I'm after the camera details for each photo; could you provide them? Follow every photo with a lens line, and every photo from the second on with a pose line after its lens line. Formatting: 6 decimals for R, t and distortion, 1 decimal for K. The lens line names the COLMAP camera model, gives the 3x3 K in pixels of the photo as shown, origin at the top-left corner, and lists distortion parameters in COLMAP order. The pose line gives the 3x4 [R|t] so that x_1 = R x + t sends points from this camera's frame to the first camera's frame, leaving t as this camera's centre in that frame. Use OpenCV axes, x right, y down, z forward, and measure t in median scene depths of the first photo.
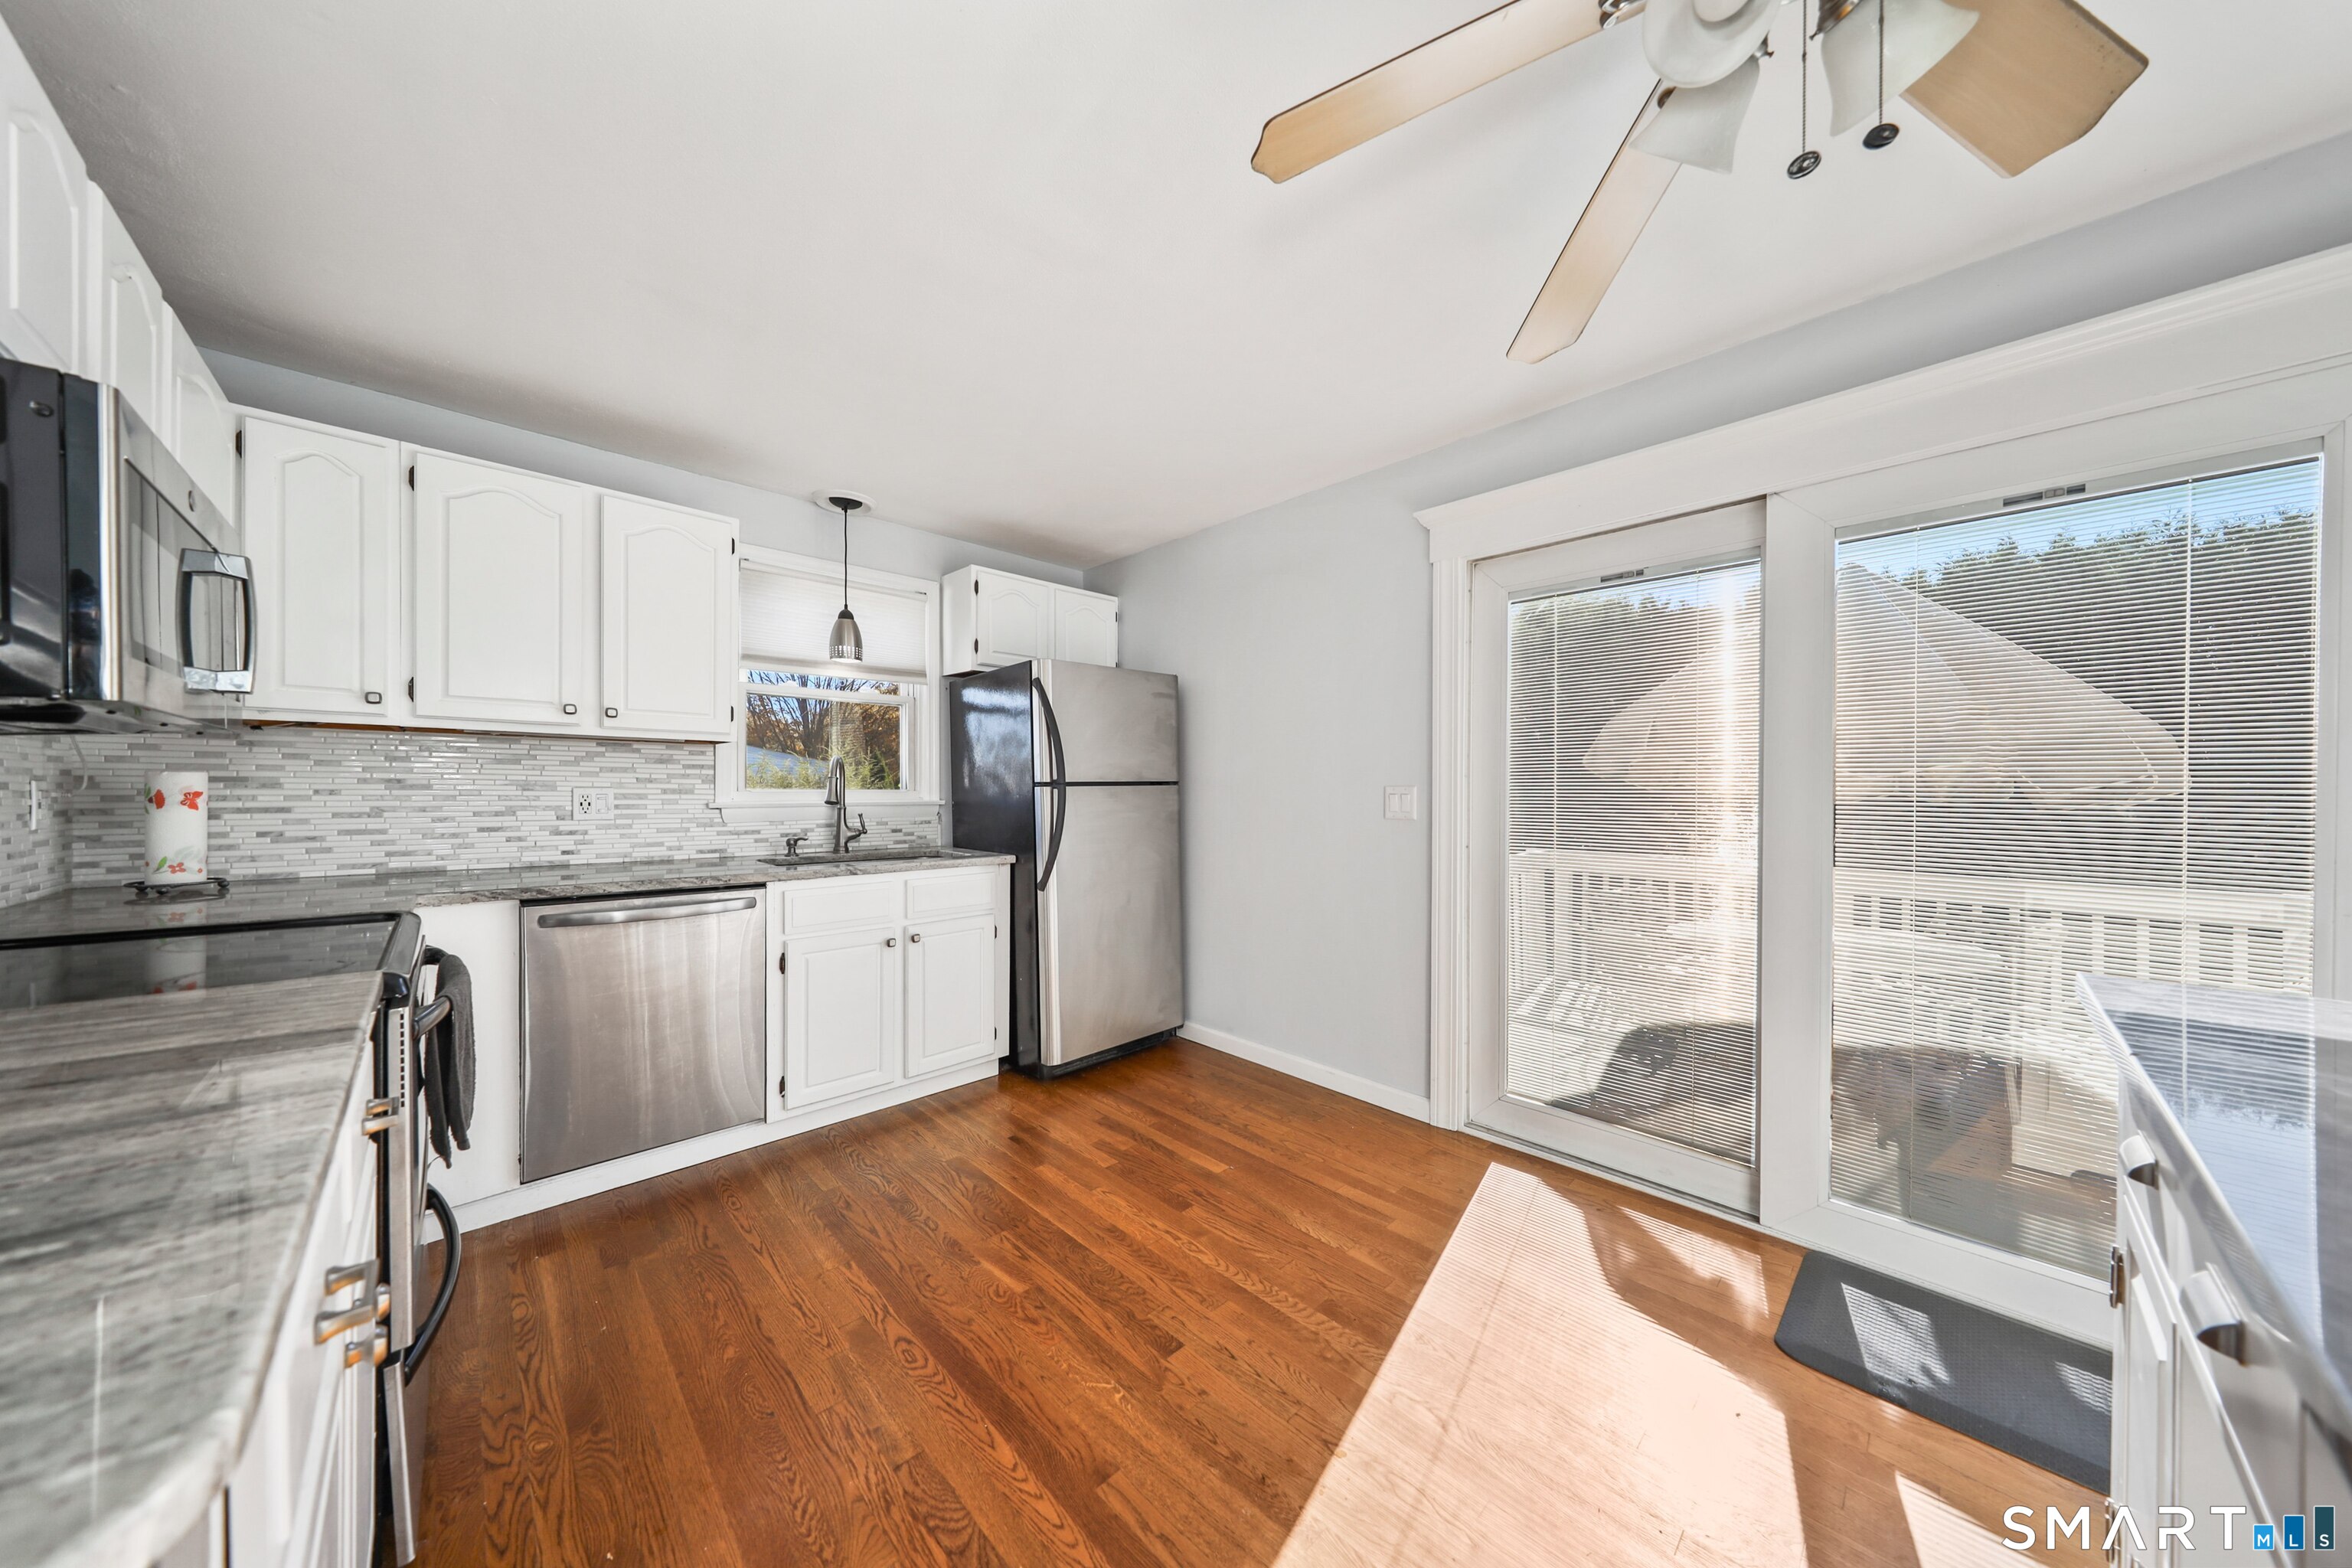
lens RADIAL K [[728.4, 0, 1188.2], [0, 728.4, 793.5], [0, 0, 1]] dist [0.000836, 0.000104]
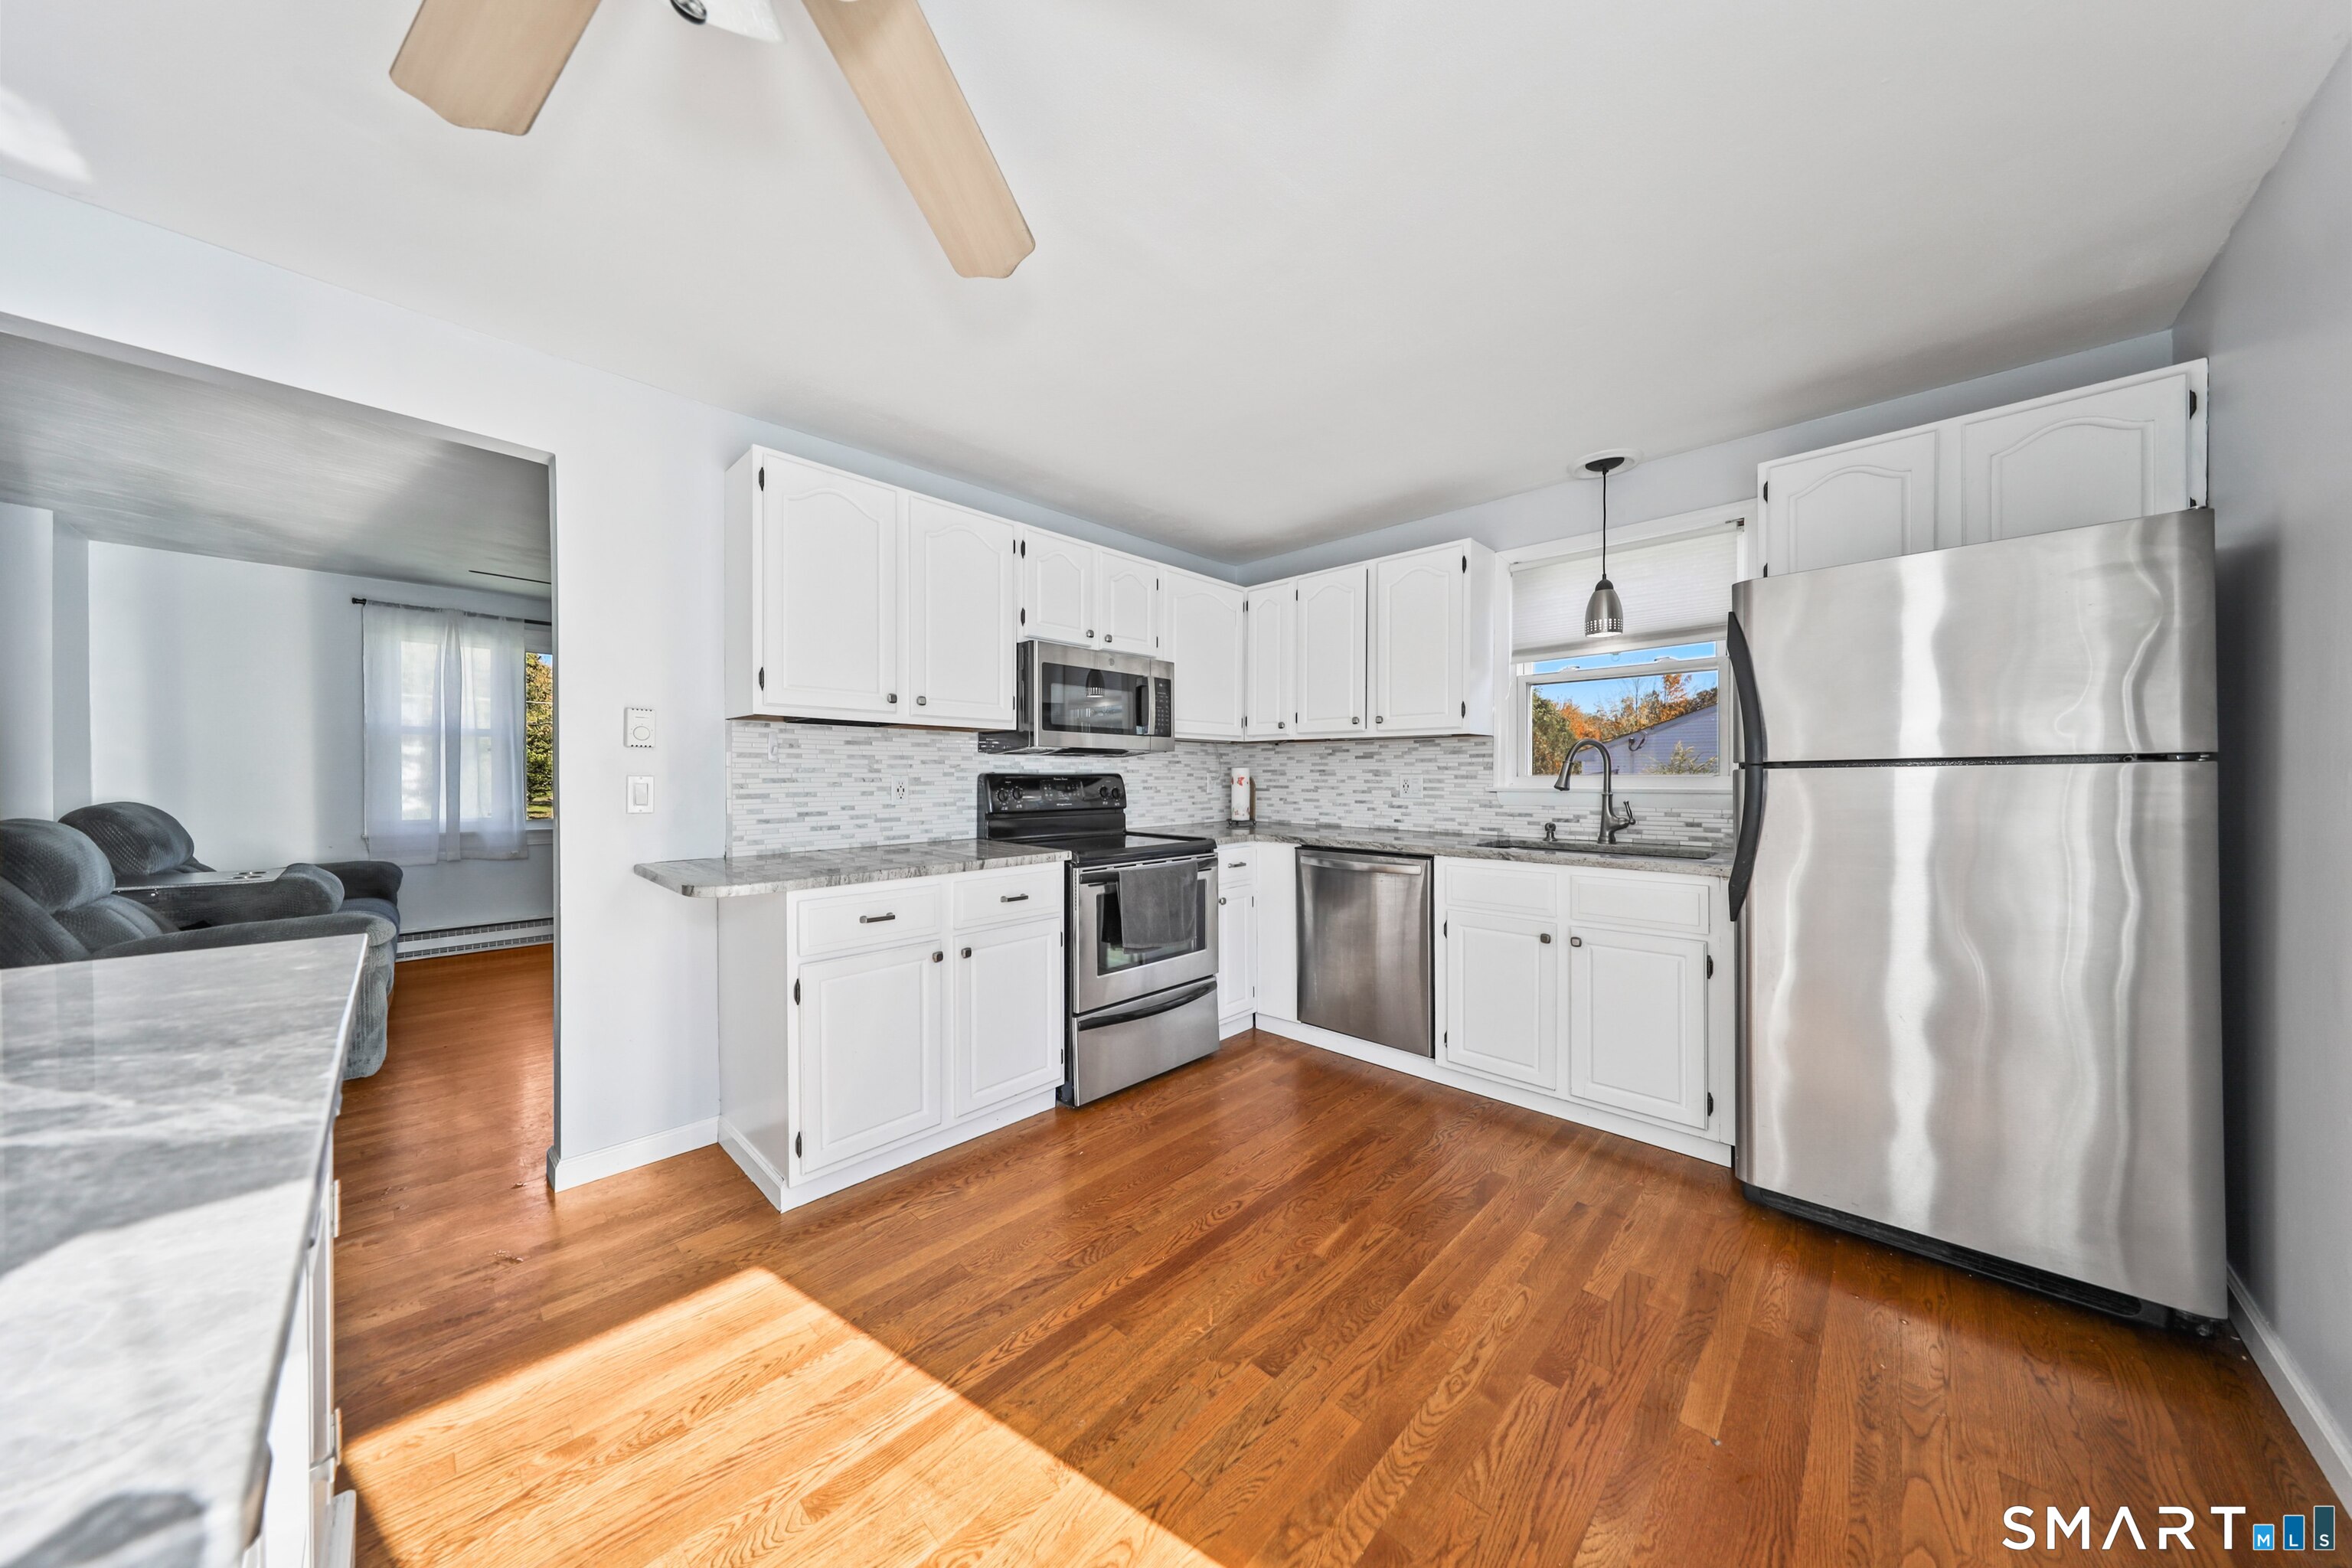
lens RADIAL K [[770.3, 0, 1181.5], [0, 770.3, 781.9], [0, 0, 1]] dist [0.004989, 0.000100]
pose [[0.039430, 0.005352, -0.999208, 0.655117], [-0.001777, 0.999984, 0.005286, -0.000425], [0.999221, 0.001568, 0.039439, 0.574423]]
